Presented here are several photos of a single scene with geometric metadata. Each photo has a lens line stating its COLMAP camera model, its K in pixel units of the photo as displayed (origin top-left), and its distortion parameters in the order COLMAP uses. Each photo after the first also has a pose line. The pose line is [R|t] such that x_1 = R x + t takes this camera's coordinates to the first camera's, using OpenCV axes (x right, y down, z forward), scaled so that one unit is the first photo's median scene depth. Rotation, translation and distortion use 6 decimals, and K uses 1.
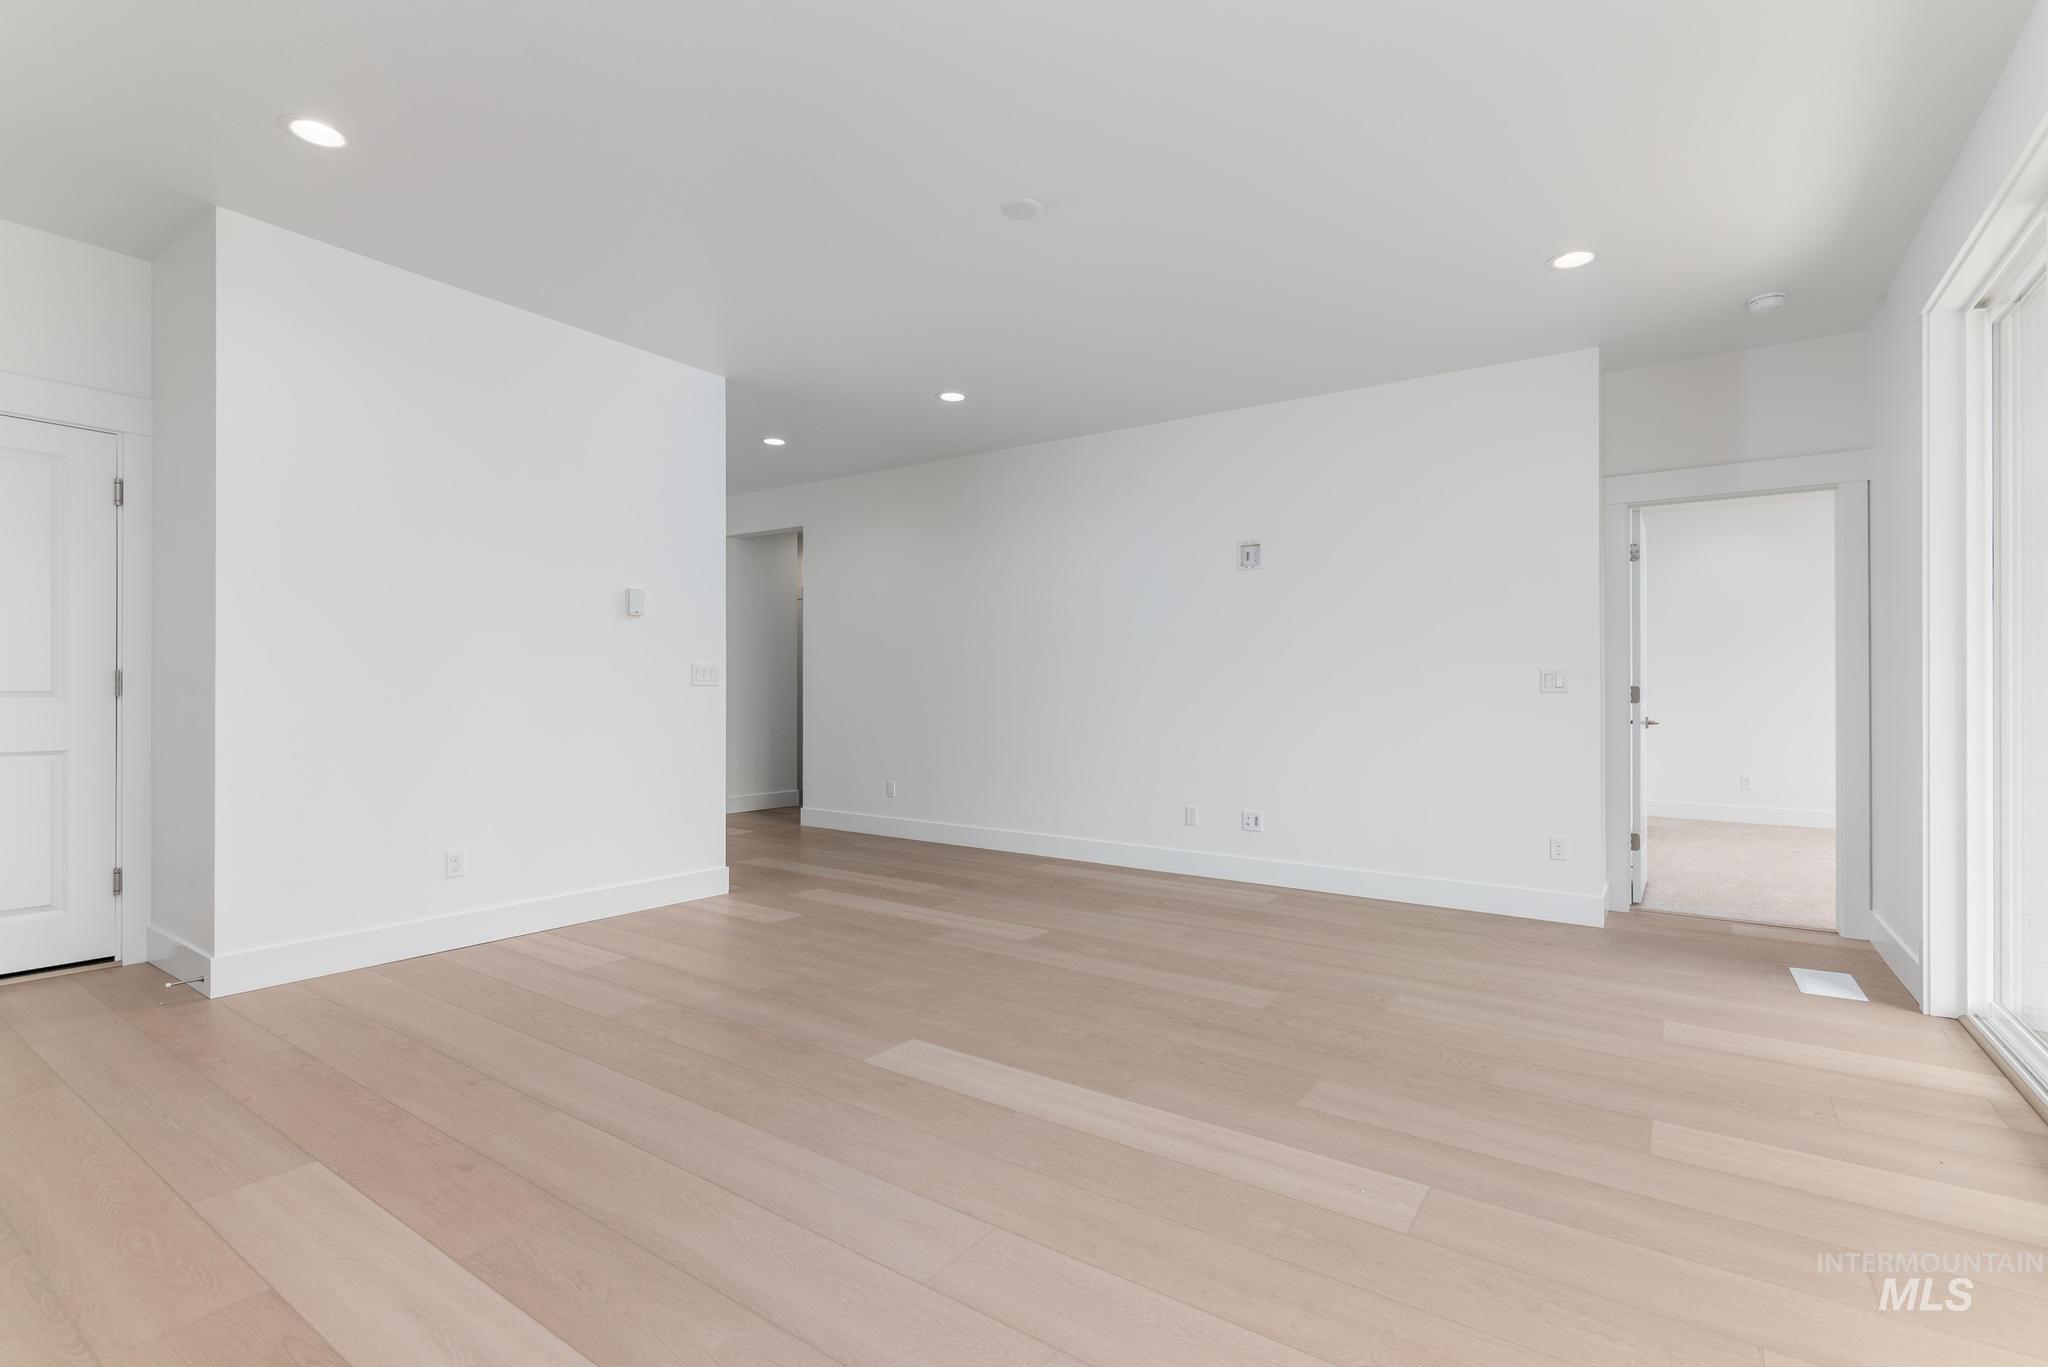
lens RADIAL K [[947.4, 0, 1024.0], [0, 947.4, 683.5], [0, 0, 1]] dist [0.007959, -0.000035]
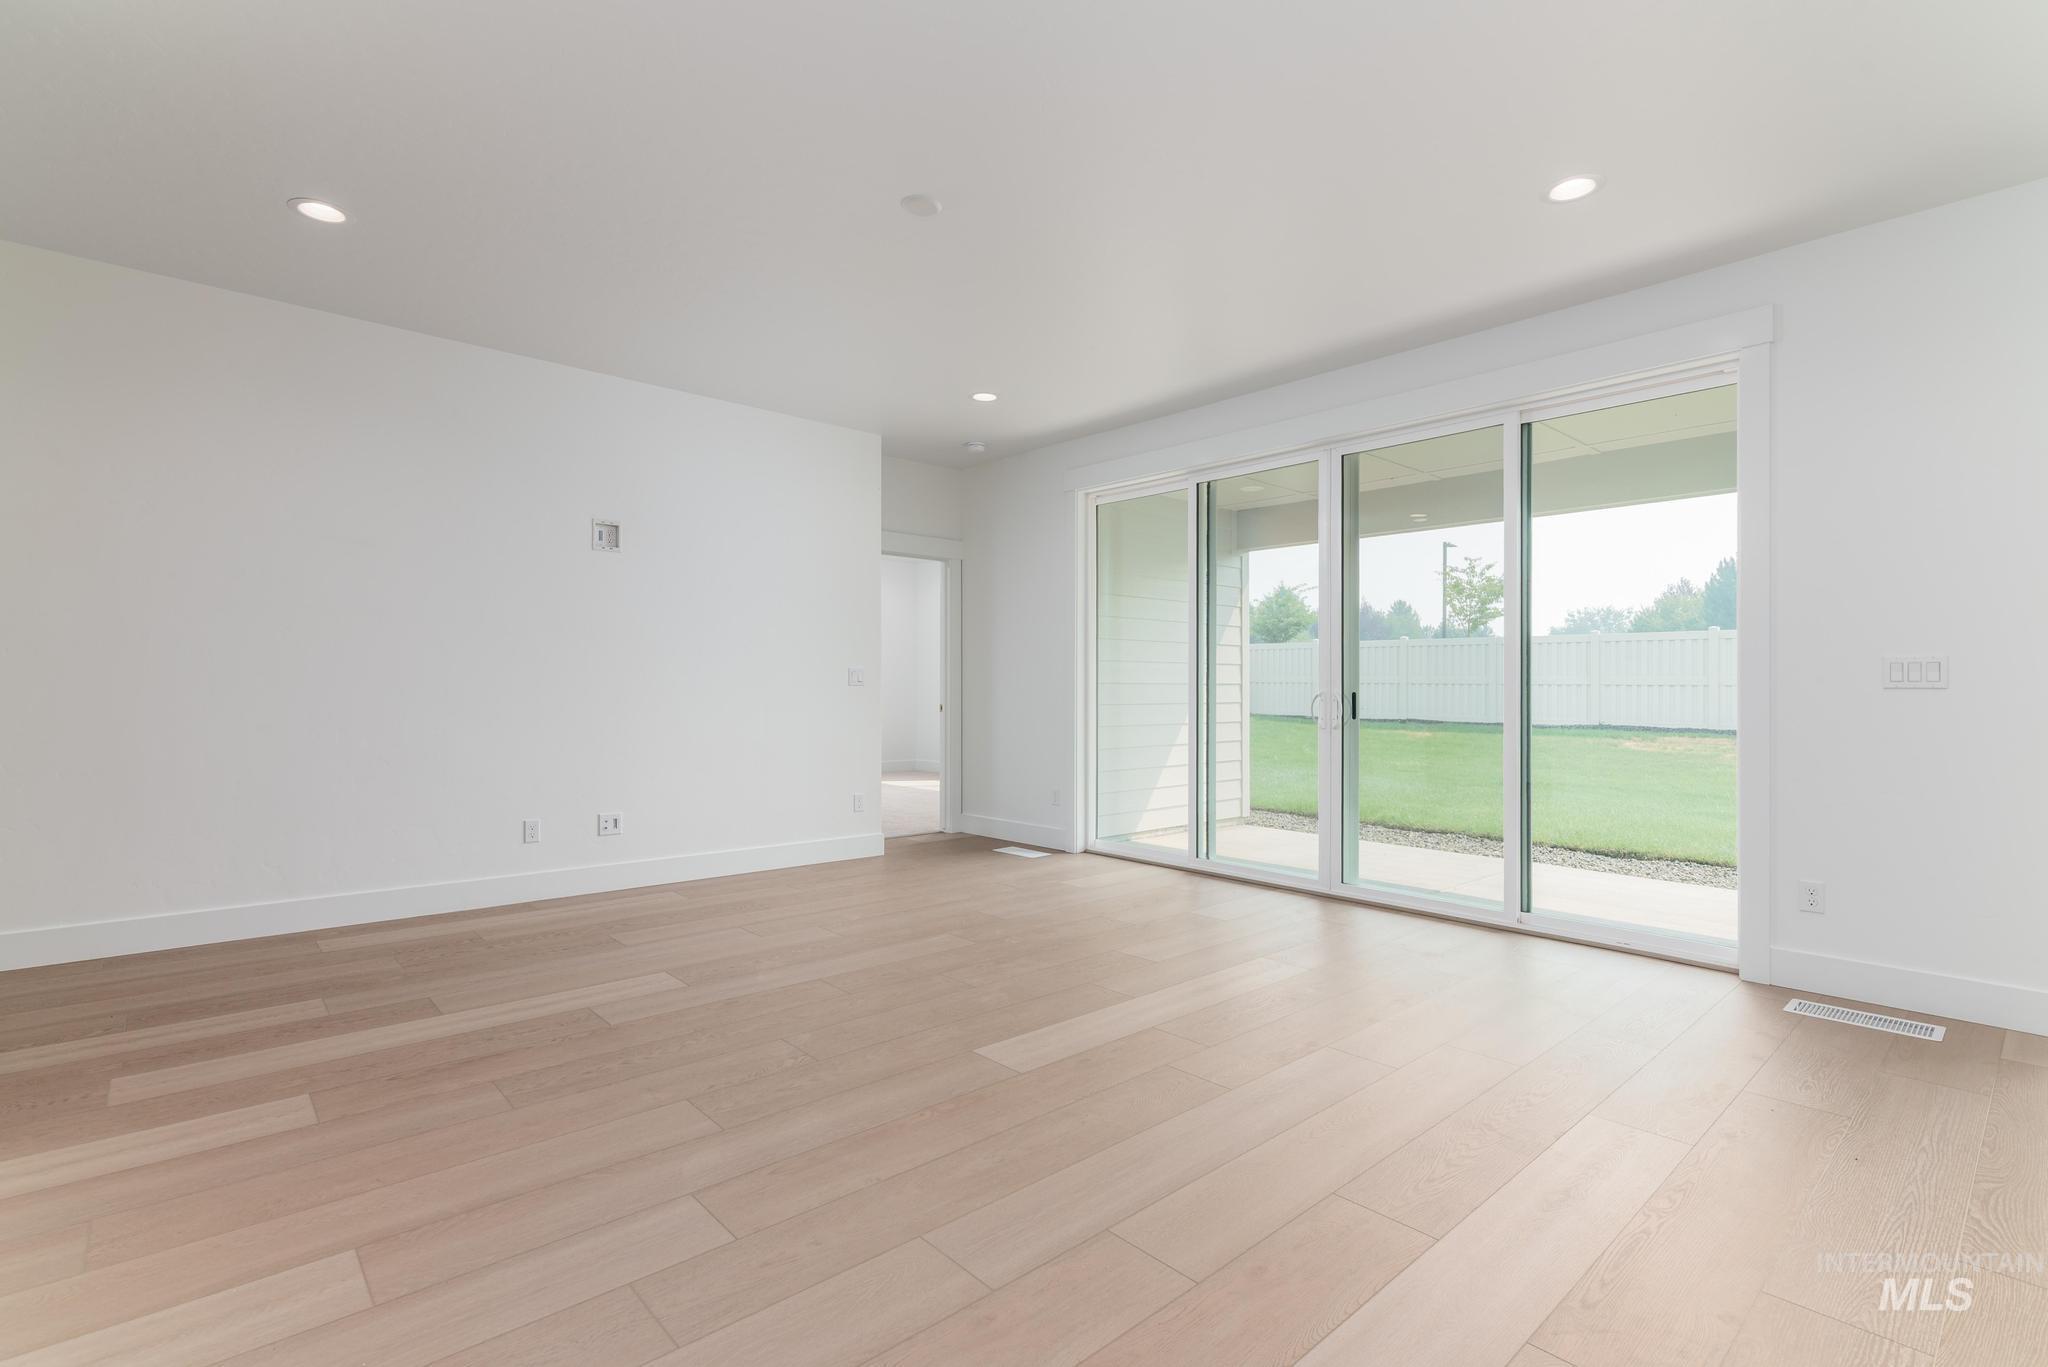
lens RADIAL K [[947.4, 0, 1024.0], [0, 947.4, 683.5], [0, 0, 1]] dist [0.007959, -0.000035]
pose [[0.219501, 0.001739, 0.975611, -0.755094], [-0.017671, 0.999841, 0.002194, -0.001204], [-0.975452, -0.017722, 0.219497, 0.536119]]
